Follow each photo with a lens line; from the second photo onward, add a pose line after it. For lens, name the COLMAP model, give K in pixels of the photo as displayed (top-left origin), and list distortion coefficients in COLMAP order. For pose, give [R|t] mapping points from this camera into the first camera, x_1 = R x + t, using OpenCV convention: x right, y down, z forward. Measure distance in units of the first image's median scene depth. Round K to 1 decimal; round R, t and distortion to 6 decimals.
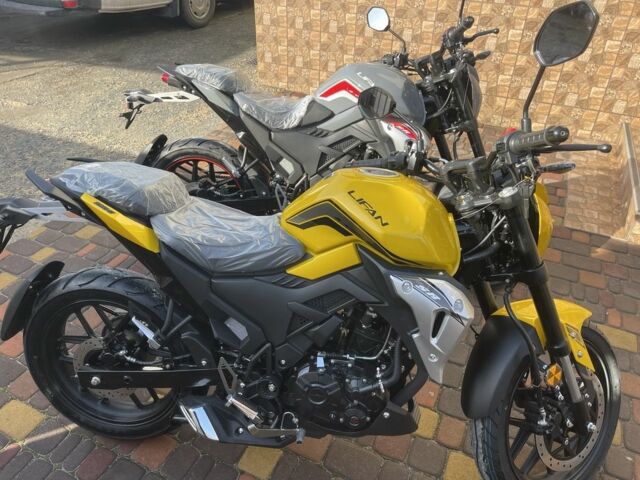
lens RADIAL K [[467.8, 0, 320.0], [0, 467.8, 240.0], [0, 0, 1]] dist [0.068475, -0.084982]
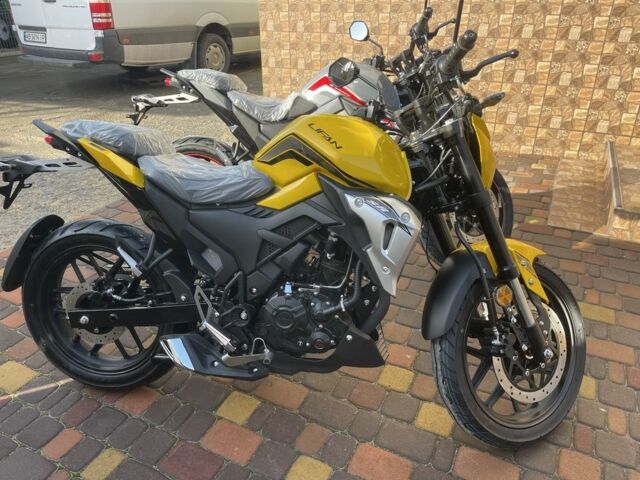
lens RADIAL K [[467.8, 0, 320.0], [0, 467.8, 240.0], [0, 0, 1]] dist [0.068475, -0.084982]
pose [[0.999444, -0.007236, -0.032549, 0.106989], [0.002985, 0.991668, -0.128789, 0.278297], [0.033210, 0.128620, 0.991138, -0.079201]]
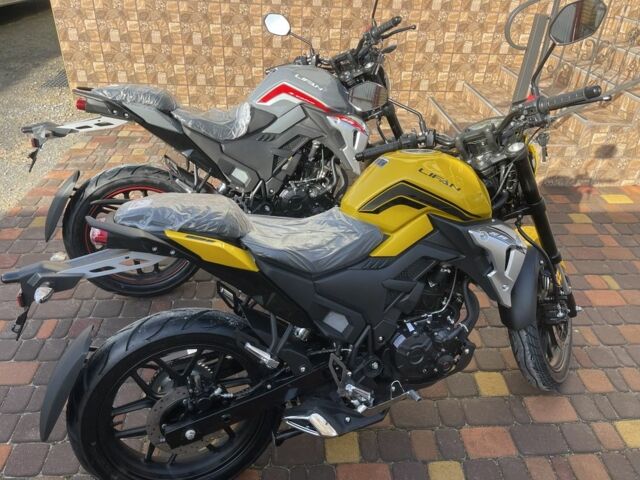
lens RADIAL K [[467.8, 0, 320.0], [0, 467.8, 240.0], [0, 0, 1]] dist [0.068475, -0.084982]
pose [[0.876544, -0.249825, 0.411410, -0.579033], [0.254002, 0.966133, 0.045503, -0.044613], [-0.408844, 0.064614, 0.910314, 0.053752]]
